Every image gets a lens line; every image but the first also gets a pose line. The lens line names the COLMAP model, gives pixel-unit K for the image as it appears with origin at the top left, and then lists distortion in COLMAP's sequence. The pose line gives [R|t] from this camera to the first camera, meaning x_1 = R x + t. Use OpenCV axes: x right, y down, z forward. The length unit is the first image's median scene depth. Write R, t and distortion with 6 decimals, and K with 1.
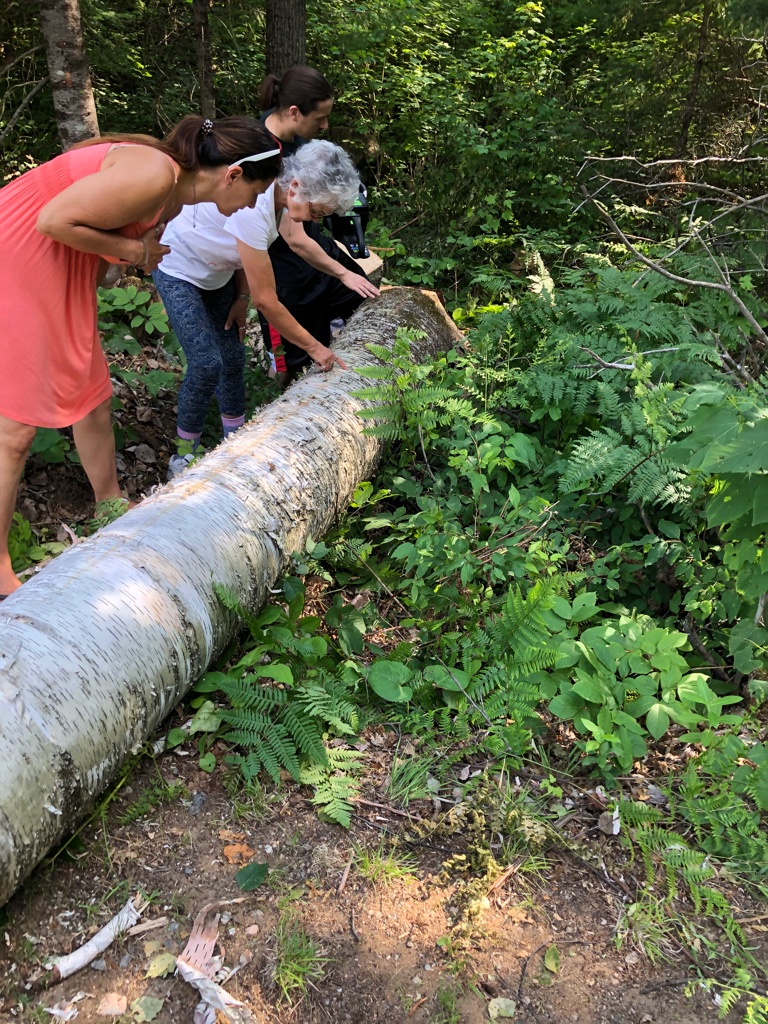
lens RADIAL K [[865.0, 0, 352.6], [0, 865.0, 510.0], [0, 0, 1]] dist [0.083772, -0.106547]
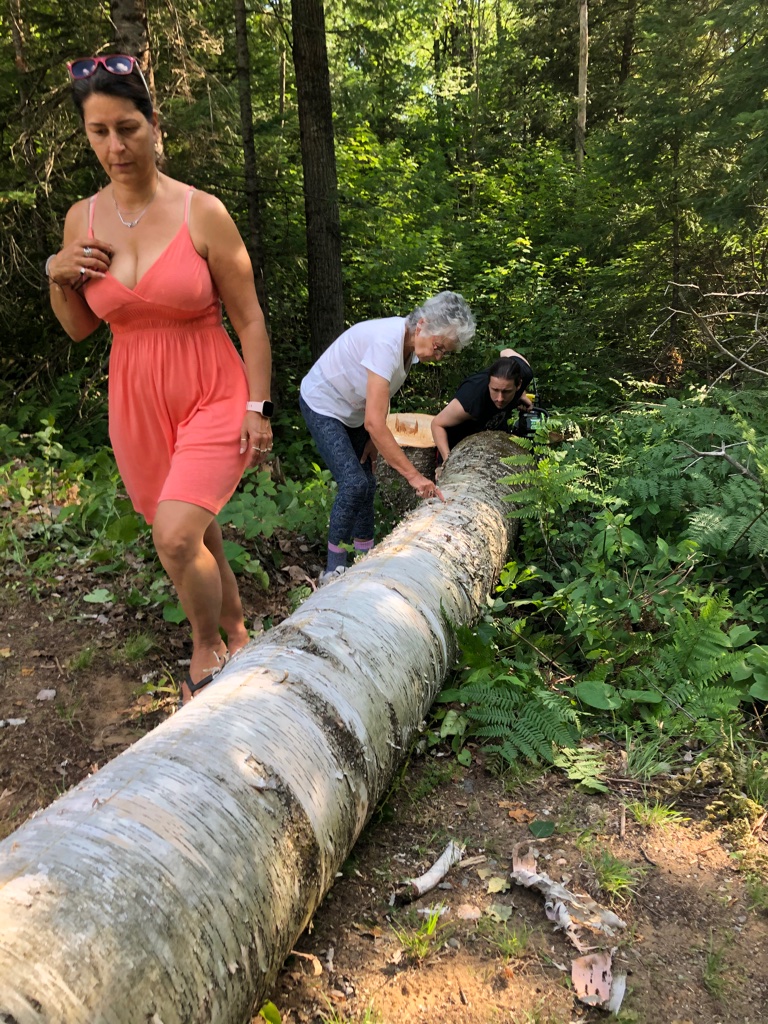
lens RADIAL K [[865.0, 0, 352.6], [0, 865.0, 510.0], [0, 0, 1]] dist [0.083772, -0.106547]
pose [[0.996330, -0.084174, 0.015530, -0.272587], [0.085313, 0.961838, -0.259981, 0.237075], [0.006947, 0.260352, 0.965489, -0.156391]]
